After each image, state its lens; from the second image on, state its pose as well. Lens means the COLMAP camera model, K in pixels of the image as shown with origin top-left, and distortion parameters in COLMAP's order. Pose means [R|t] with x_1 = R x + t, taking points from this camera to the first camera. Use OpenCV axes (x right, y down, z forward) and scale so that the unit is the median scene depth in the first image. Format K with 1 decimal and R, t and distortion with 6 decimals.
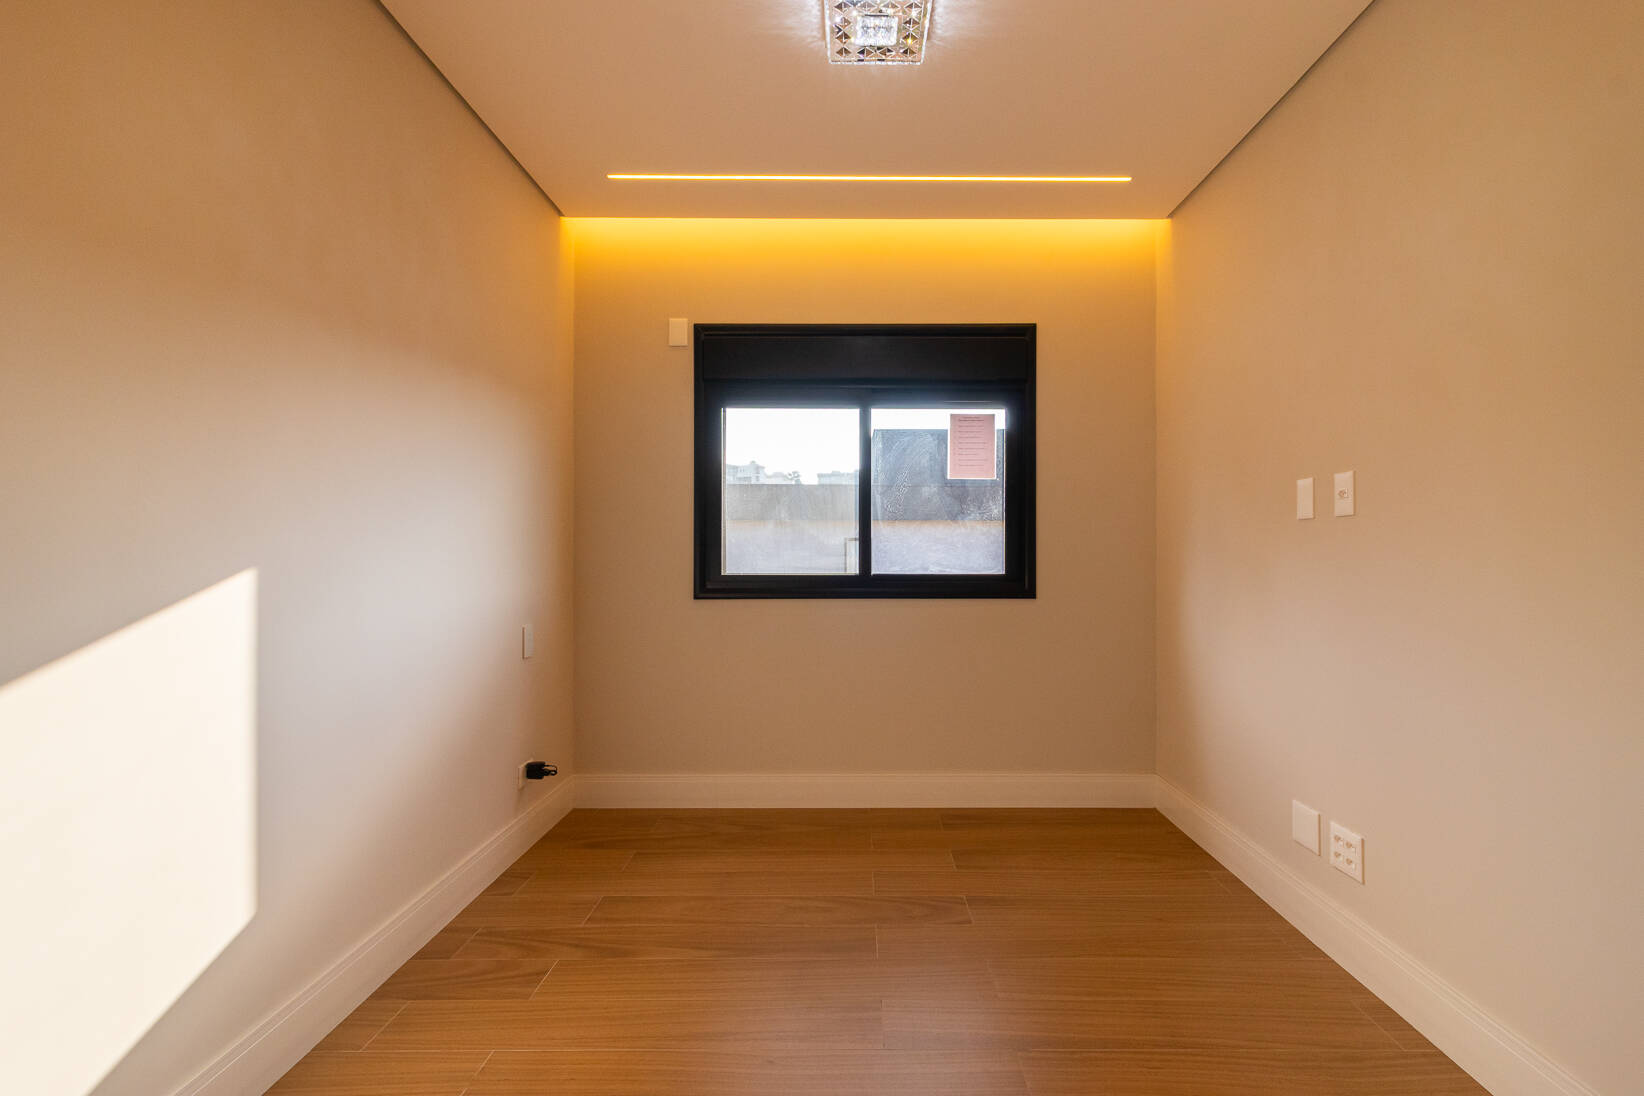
lens RADIAL K [[767.0, 0, 829.8], [0, 767.0, 542.8], [0, 0, 1]] dist [0.001754, 0.000028]
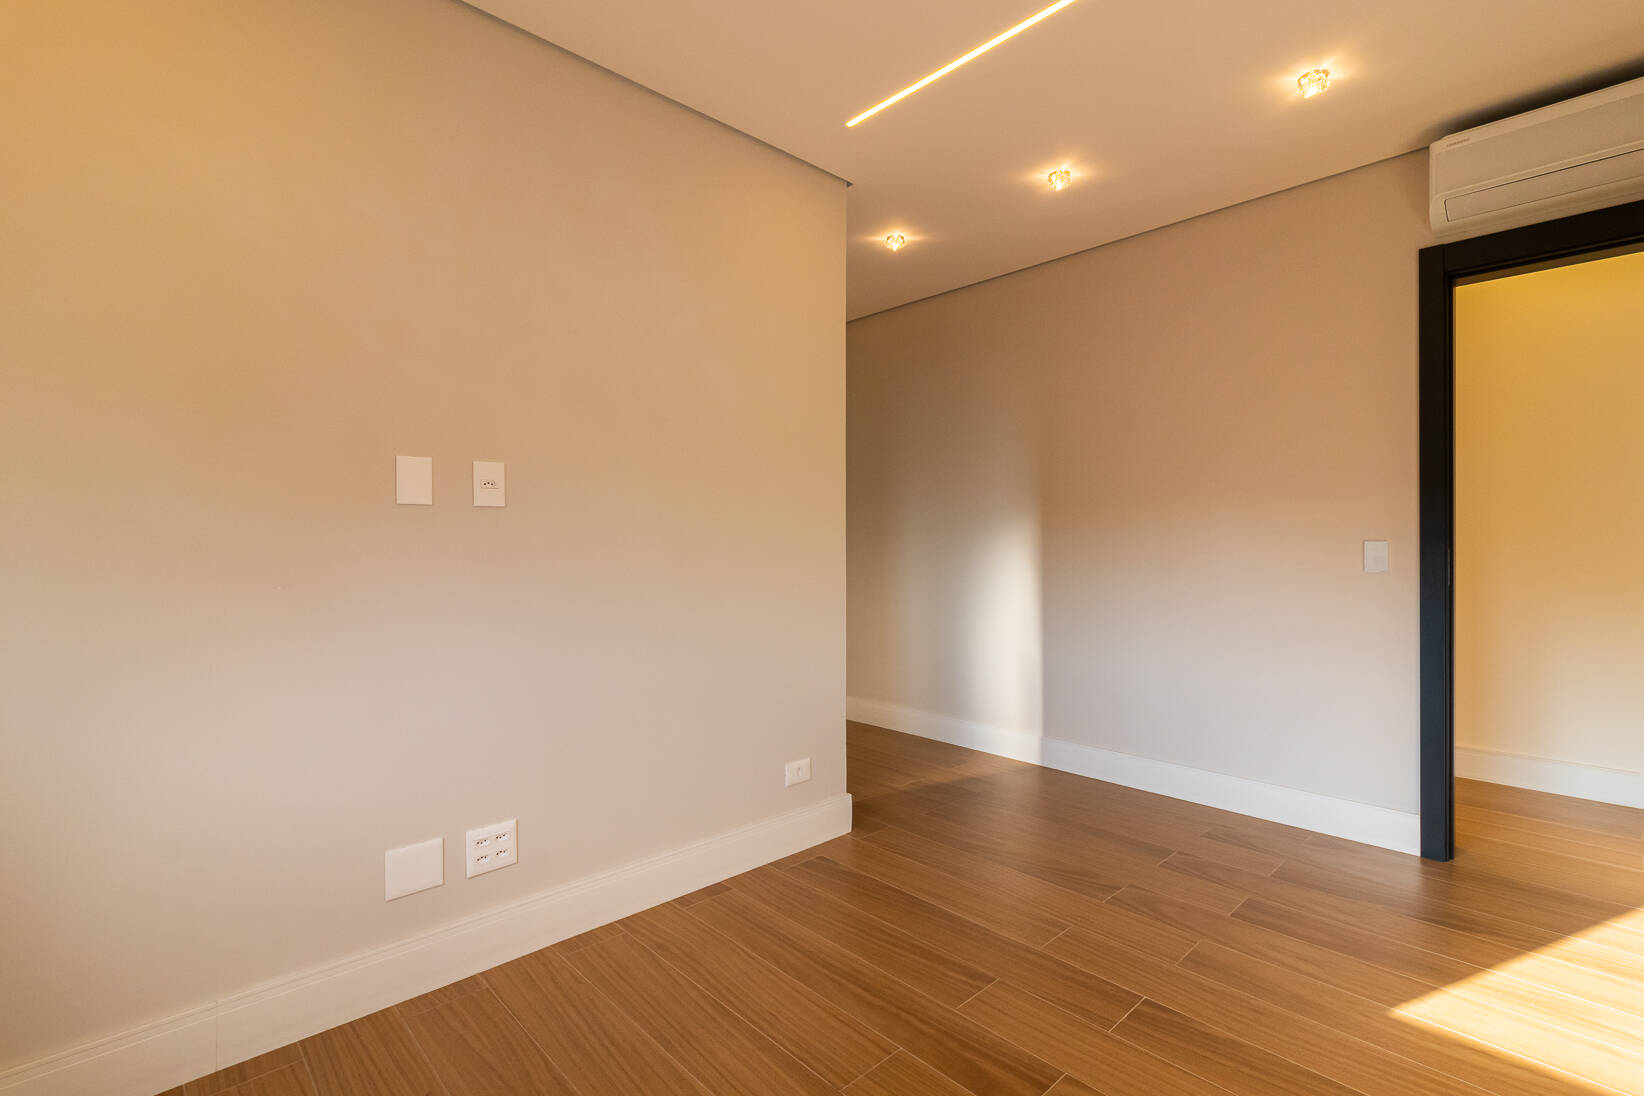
lens RADIAL K [[767.0, 0, 829.8], [0, 767.0, 542.8], [0, 0, 1]] dist [0.001754, 0.000028]
pose [[-0.710080, -0.003081, 0.704115, -0.318976], [-0.005508, 0.999984, -0.001179, 0.008987], [-0.704100, -0.004716, -0.710085, 1.364386]]
